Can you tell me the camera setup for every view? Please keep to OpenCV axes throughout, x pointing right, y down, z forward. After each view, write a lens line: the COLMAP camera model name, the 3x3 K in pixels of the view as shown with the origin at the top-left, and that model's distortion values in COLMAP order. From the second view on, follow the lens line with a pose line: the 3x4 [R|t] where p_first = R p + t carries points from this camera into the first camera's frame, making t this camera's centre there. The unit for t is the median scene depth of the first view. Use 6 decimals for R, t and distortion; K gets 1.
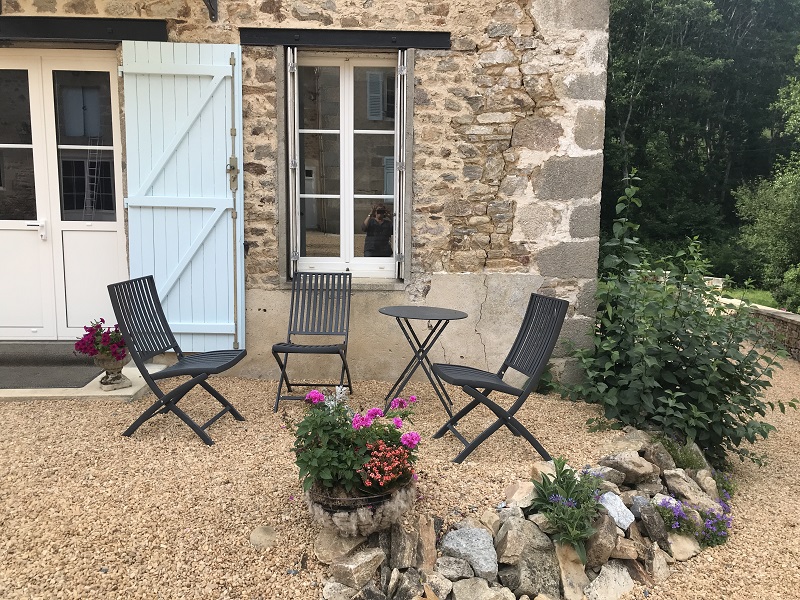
lens RADIAL K [[635.6, 0, 400.0], [0, 635.6, 300.0], [0, 0, 1]] dist [0.004200, 0.004435]
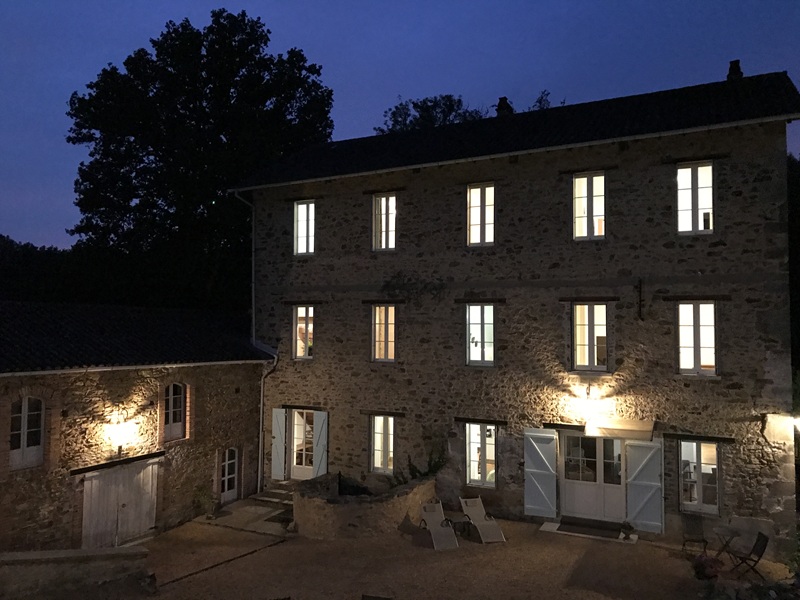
lens RADIAL K [[635.6, 0, 400.0], [0, 635.6, 300.0], [0, 0, 1]] dist [0.004200, 0.004435]
pose [[0.872791, -0.032474, -0.487013, 0.186642], [-0.053085, 0.985550, -0.160852, -0.488271], [0.485199, 0.166243, 0.858455, -2.572804]]
